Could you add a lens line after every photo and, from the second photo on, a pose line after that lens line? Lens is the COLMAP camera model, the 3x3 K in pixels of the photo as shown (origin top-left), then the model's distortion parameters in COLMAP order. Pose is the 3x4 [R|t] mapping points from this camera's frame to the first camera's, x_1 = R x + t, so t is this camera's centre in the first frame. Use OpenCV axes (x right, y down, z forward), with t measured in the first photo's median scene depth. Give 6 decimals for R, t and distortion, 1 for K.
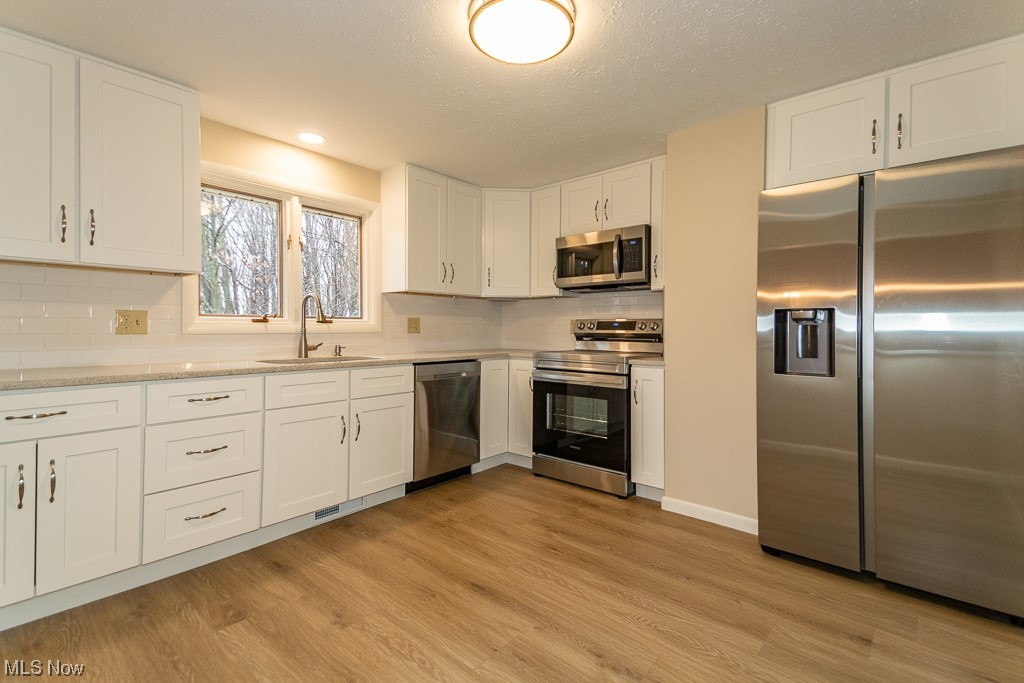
lens RADIAL K [[463.2, 0, 512.5], [0, 463.2, 328.1], [0, 0, 1]] dist [0.031669, -0.000342]
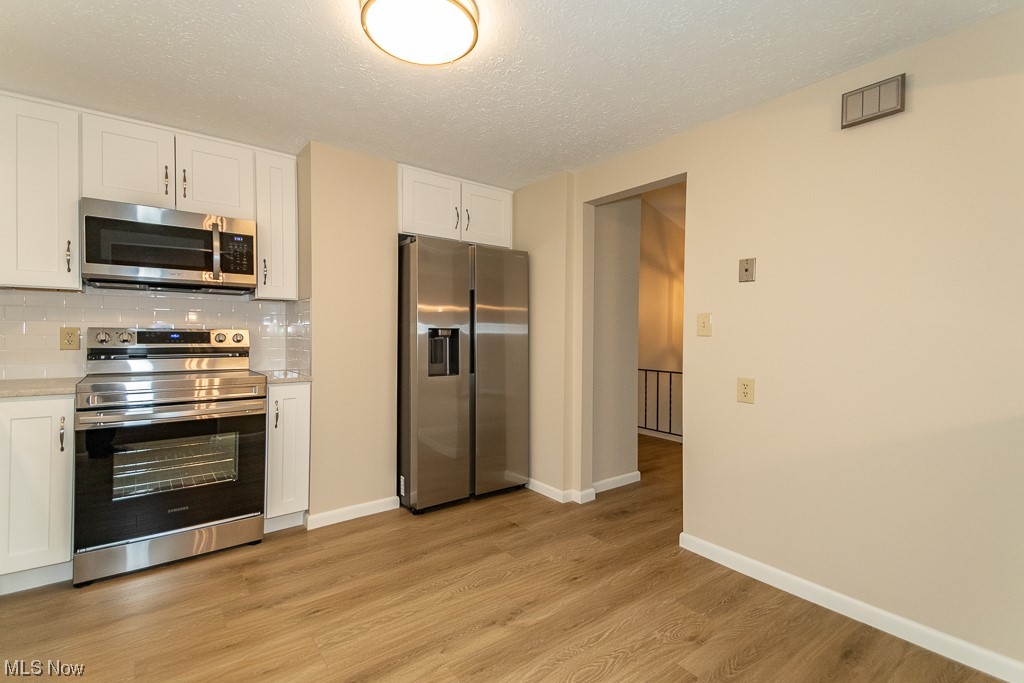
lens RADIAL K [[466.4, 0, 508.5], [0, 466.4, 337.5], [0, 0, 1]] dist [0.041480, -0.000399]
pose [[0.214603, -0.013738, 0.976605, -0.466666], [-0.004891, 0.999873, 0.015140, -0.021766], [-0.976689, -0.008026, 0.214508, 0.342423]]
